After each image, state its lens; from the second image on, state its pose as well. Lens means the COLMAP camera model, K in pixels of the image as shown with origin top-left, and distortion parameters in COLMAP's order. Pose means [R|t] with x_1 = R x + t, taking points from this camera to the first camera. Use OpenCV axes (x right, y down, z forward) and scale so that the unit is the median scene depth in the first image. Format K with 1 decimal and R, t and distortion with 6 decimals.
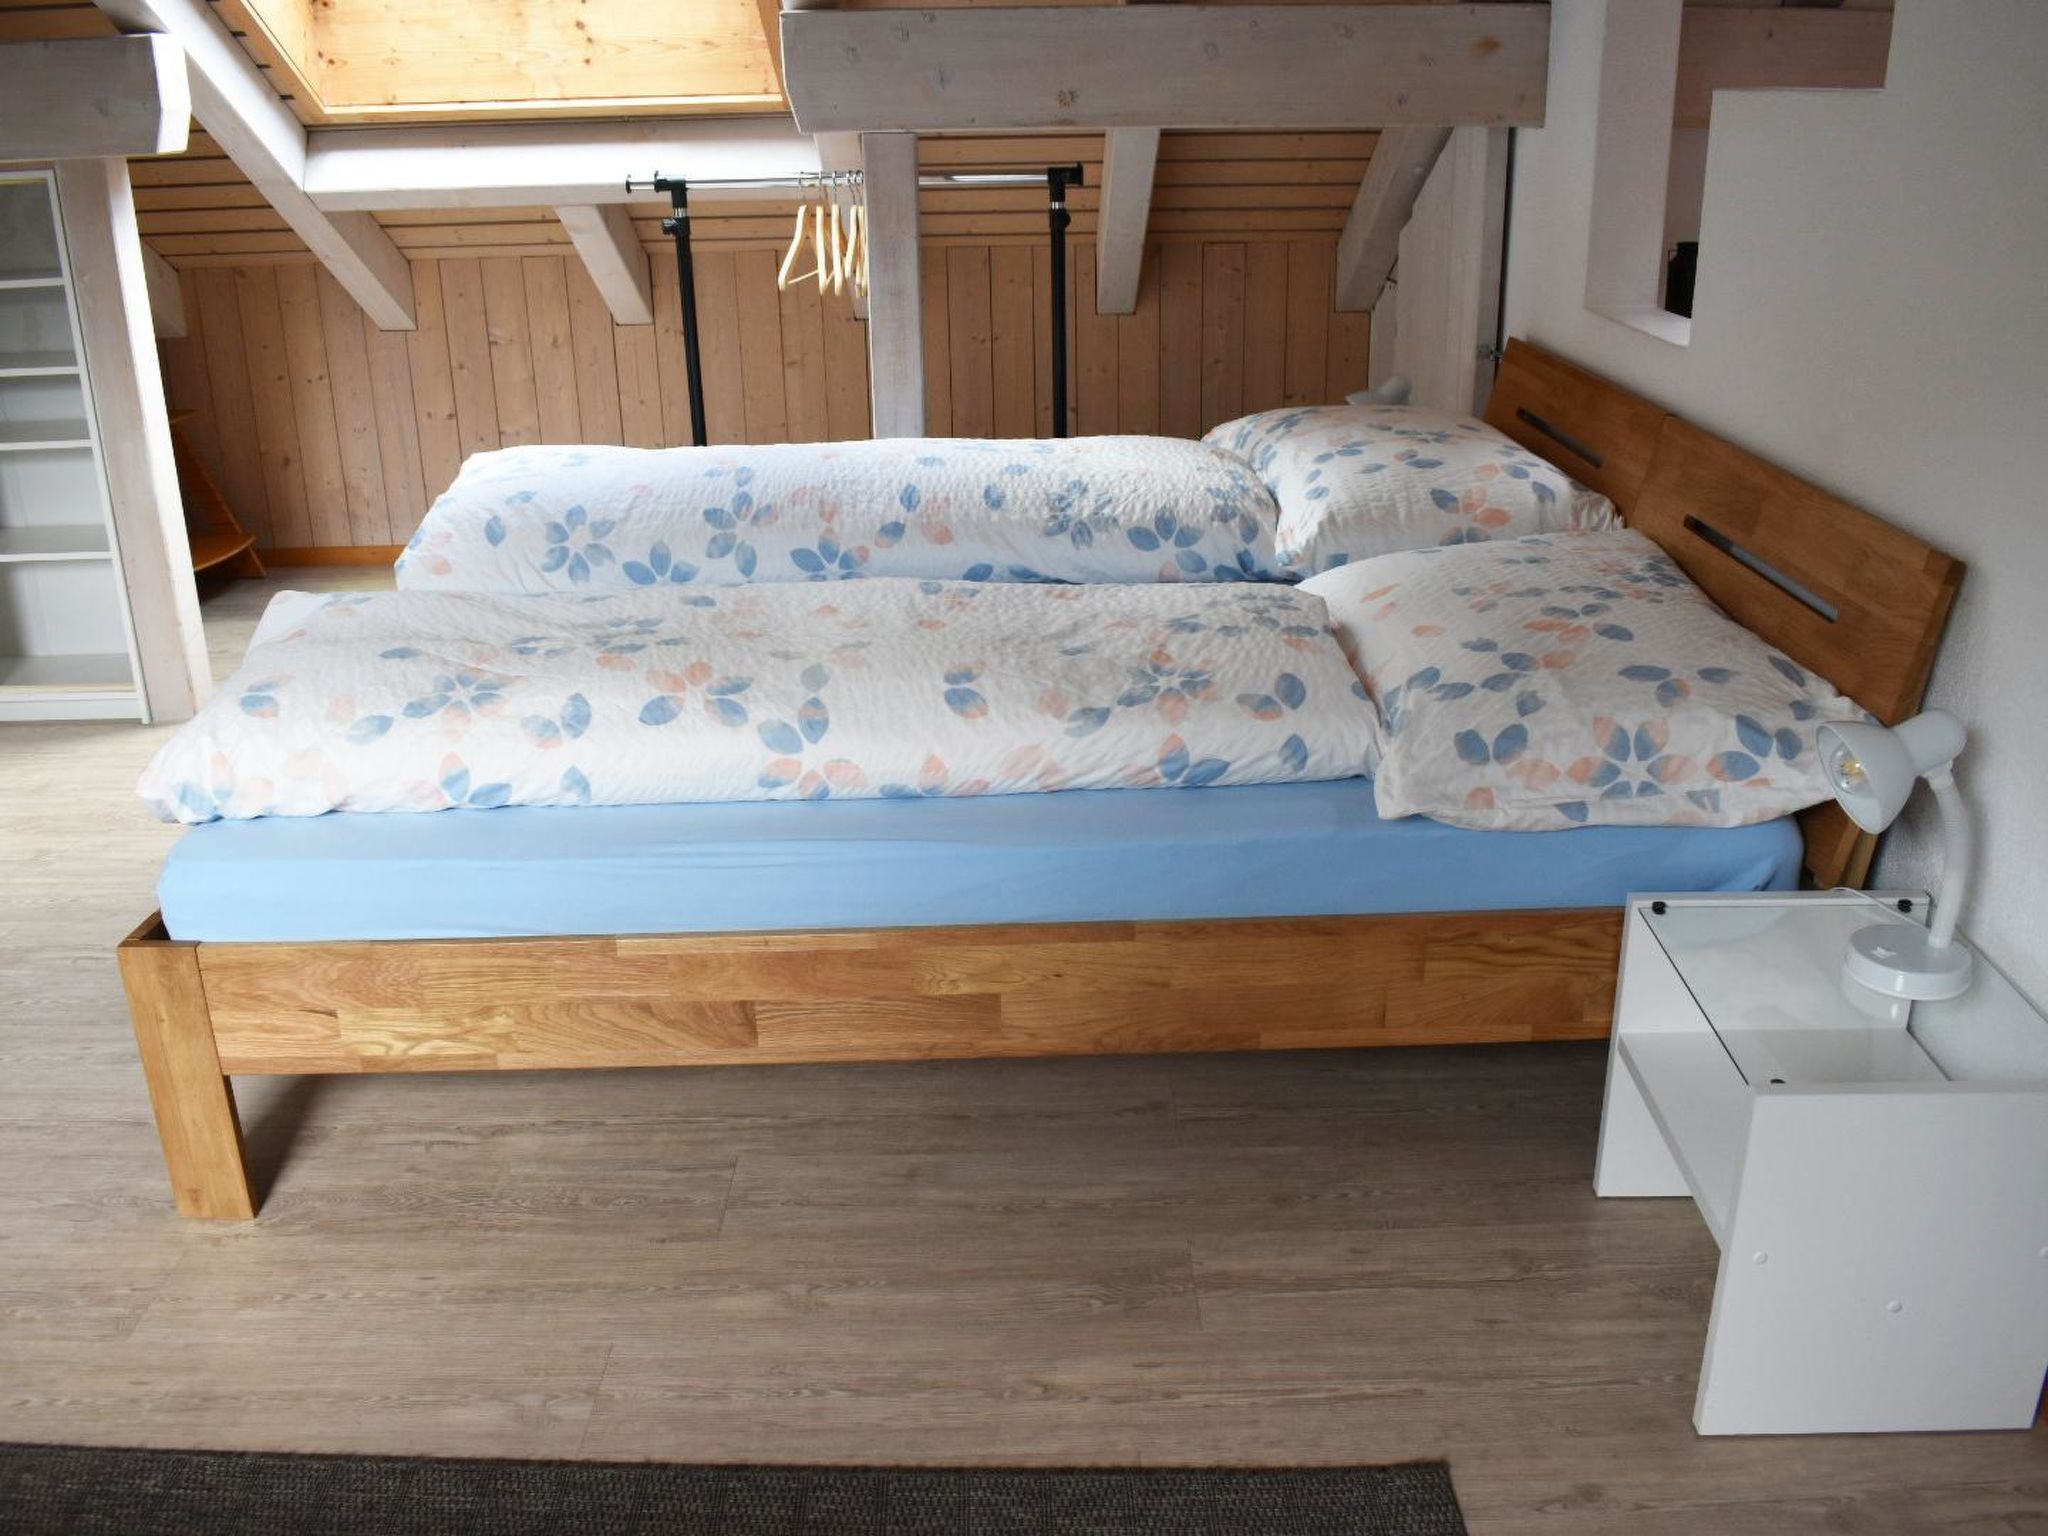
lens RADIAL K [[1832.9, 0, 1024.0], [0, 1832.9, 768.0], [0, 0, 1]] dist [-0.099780, 0.025262]
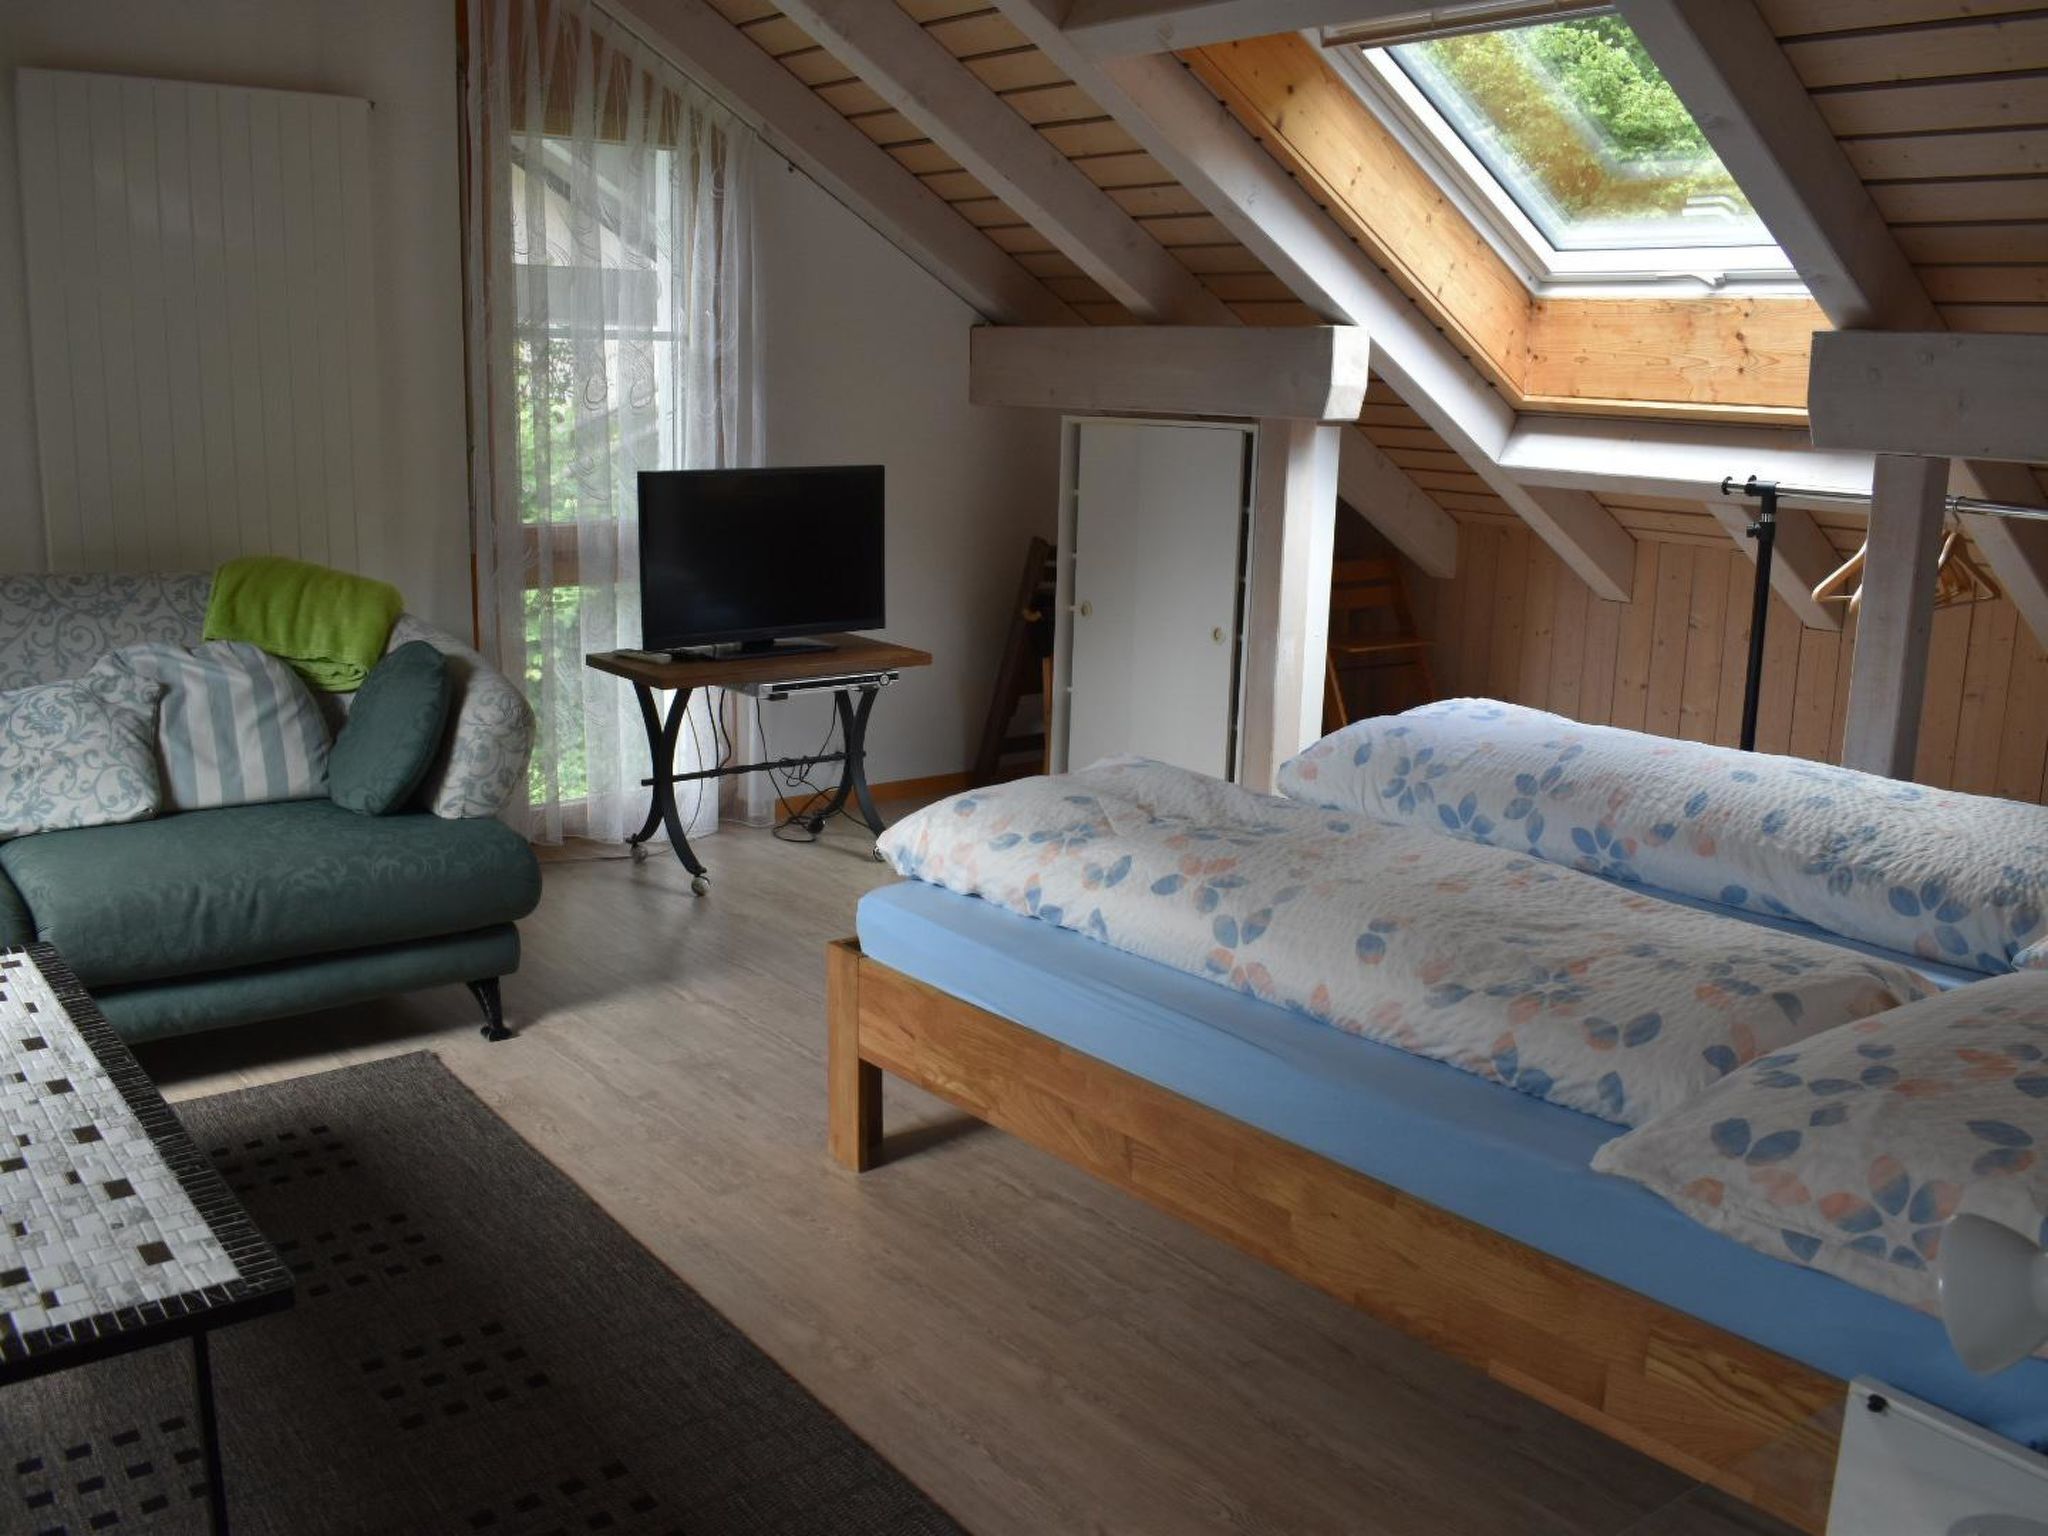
lens RADIAL K [[1832.9, 0, 1024.0], [0, 1832.9, 768.0], [0, 0, 1]] dist [-0.099780, 0.025262]
pose [[0.612806, 0.193840, -0.766090, 0.626590], [-0.309285, 0.950945, -0.006788, -0.064777], [0.727194, 0.241100, 0.642697, 0.138594]]
